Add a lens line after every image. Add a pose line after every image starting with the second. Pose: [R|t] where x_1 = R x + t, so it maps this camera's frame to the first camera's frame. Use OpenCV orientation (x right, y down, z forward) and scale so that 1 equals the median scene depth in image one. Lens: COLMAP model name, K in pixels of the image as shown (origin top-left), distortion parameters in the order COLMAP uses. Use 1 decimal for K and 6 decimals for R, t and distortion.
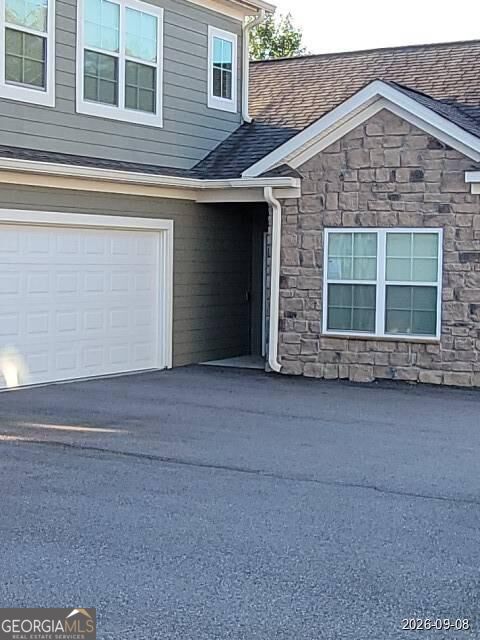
lens RADIAL K [[1122.9, 0, 240.6], [0, 1122.9, 318.8], [0, 0, 1]] dist [-0.015189, 0.000000]
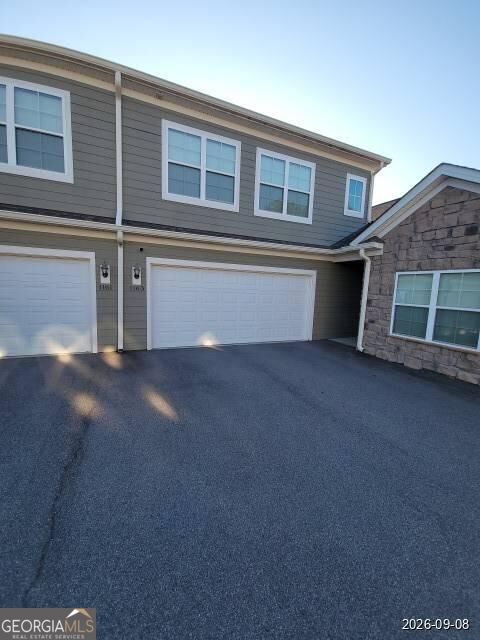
lens RADIAL K [[260.0, 0, 239.4], [0, 260.0, 318.0], [0, 0, 1]] dist [0.002339, -0.000166]
pose [[0.820461, 0.082888, -0.565662, 0.108281], [-0.055303, 0.996301, 0.065777, -0.025439], [0.569022, -0.022685, 0.822010, 0.550983]]
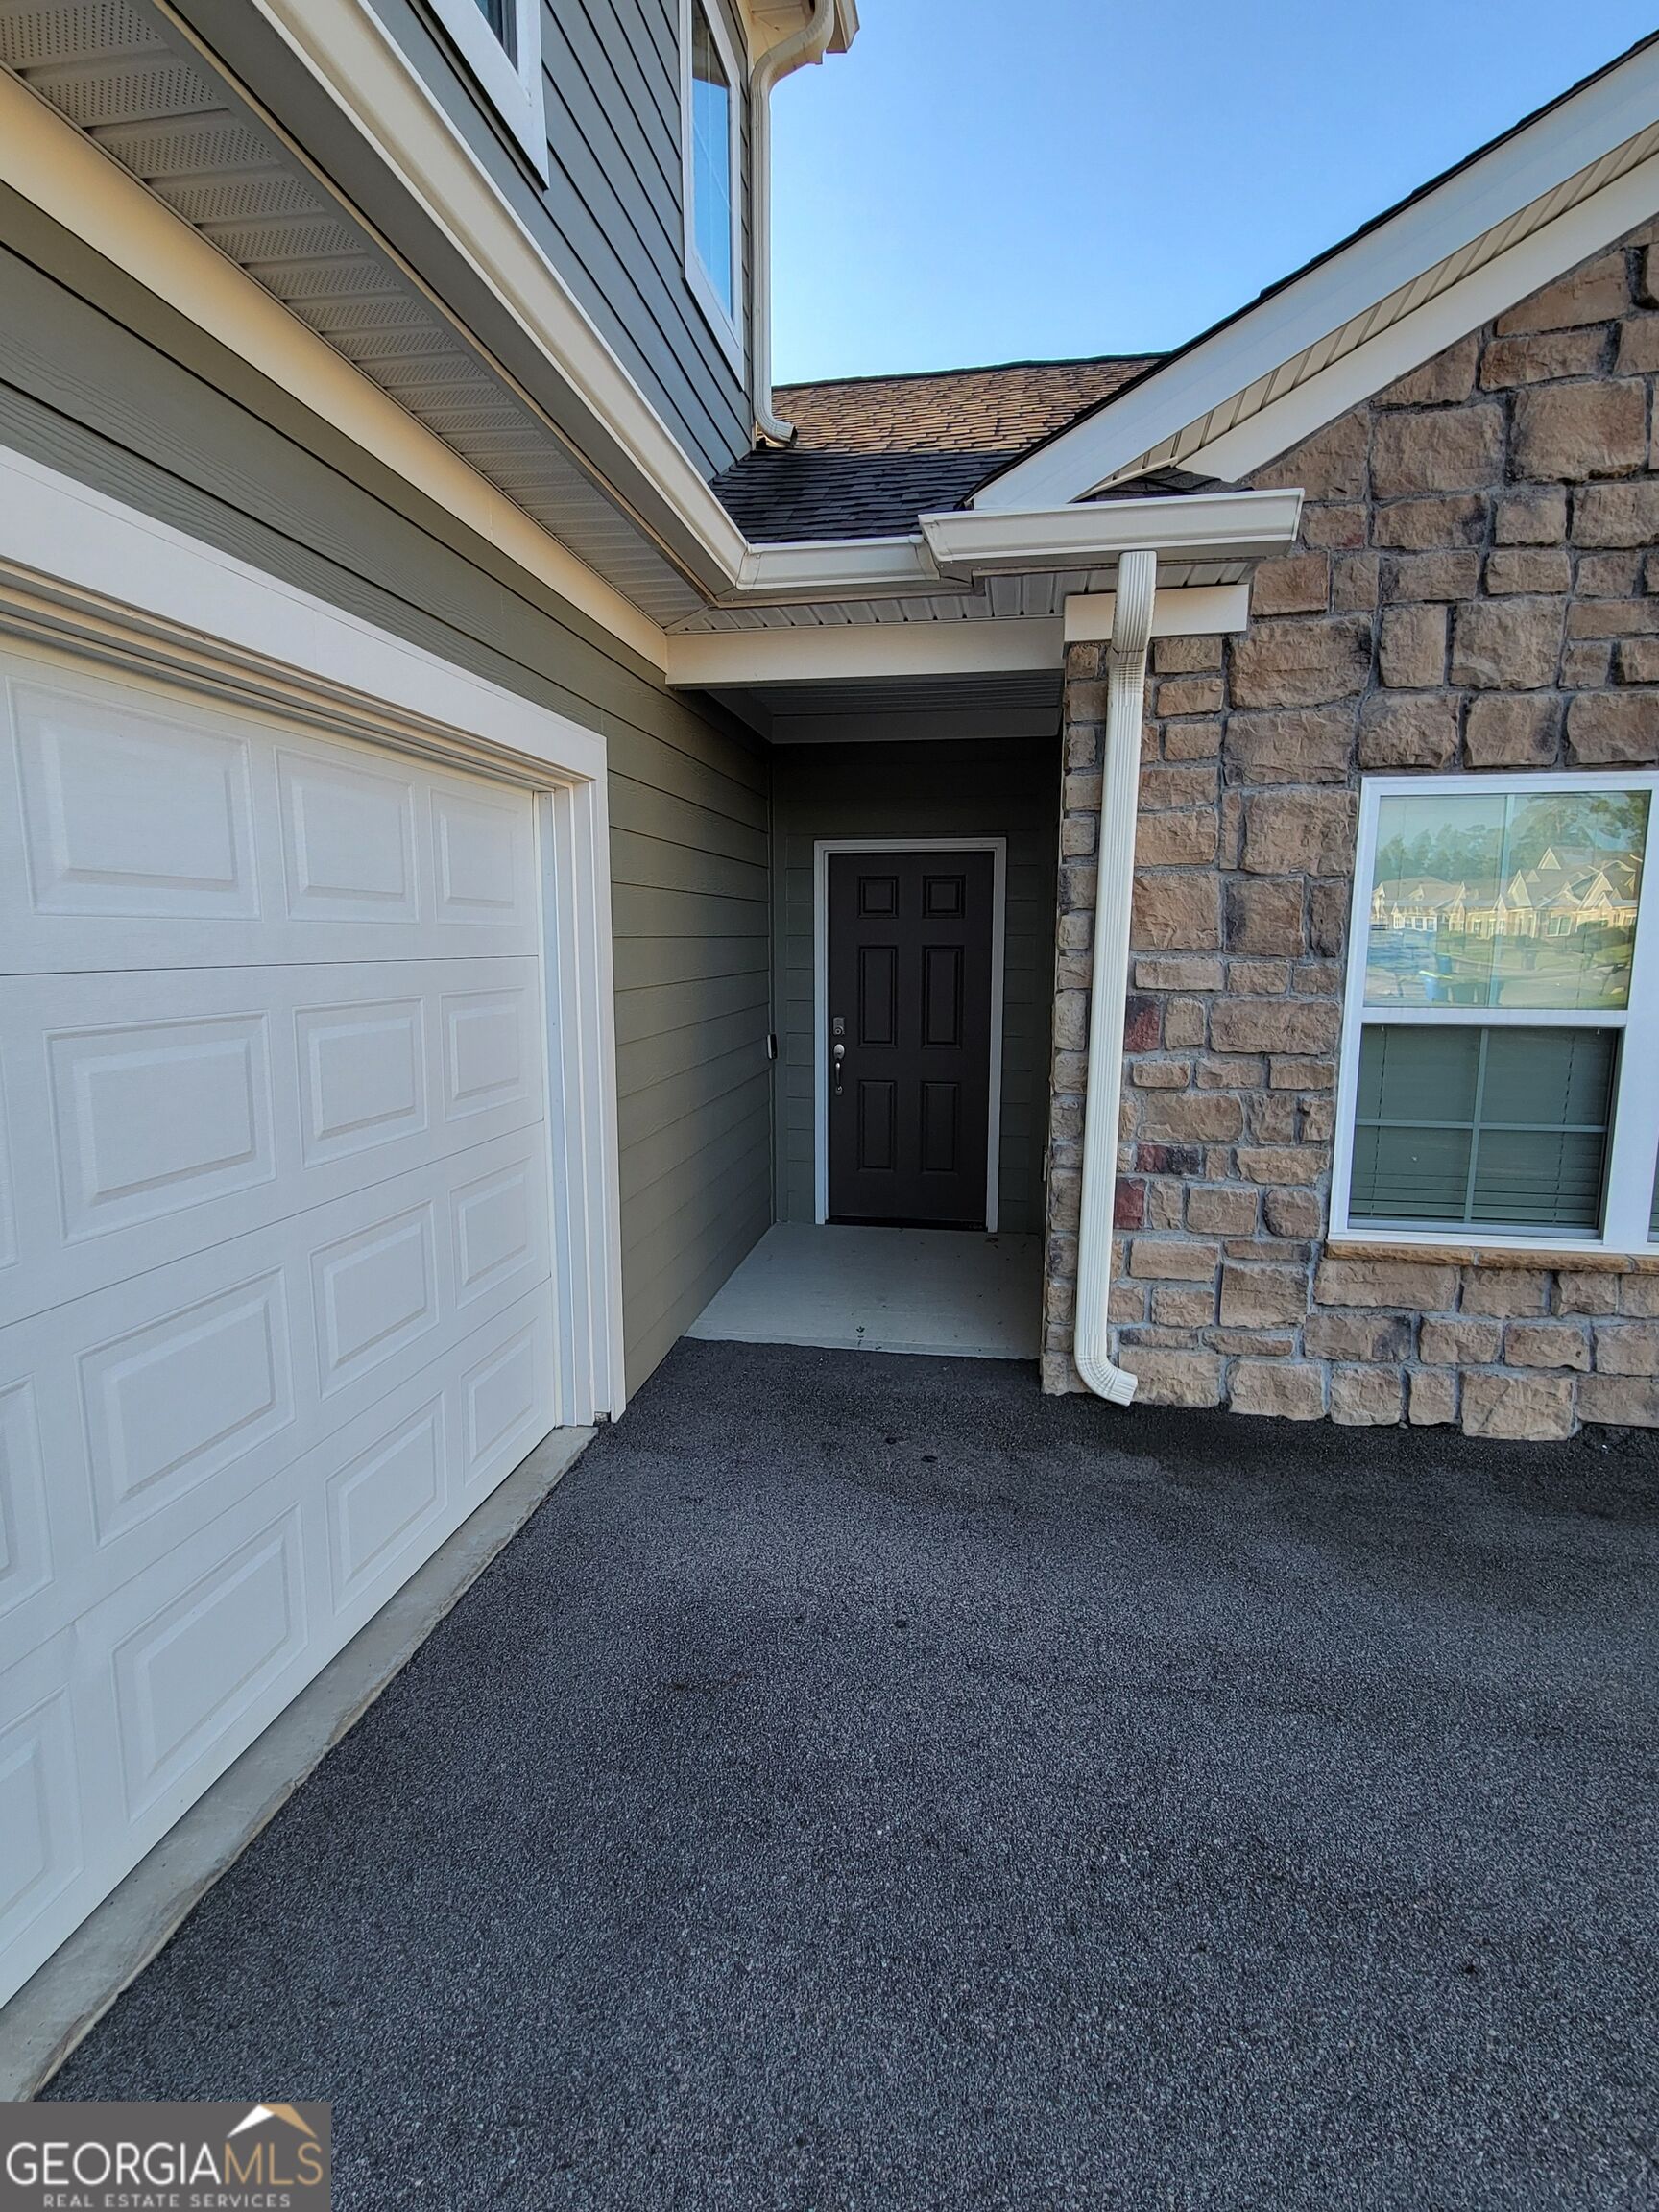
lens RADIAL K [[1031.2, 0, 831.7], [0, 1031.2, 1089.8], [0, 0, 1]] dist [-0.002955, -0.000460]
pose [[0.928009, -0.066852, 0.366510, -0.100782], [0.030722, 0.994150, 0.103546, -0.043753], [-0.371288, -0.084832, 0.924634, 0.849279]]
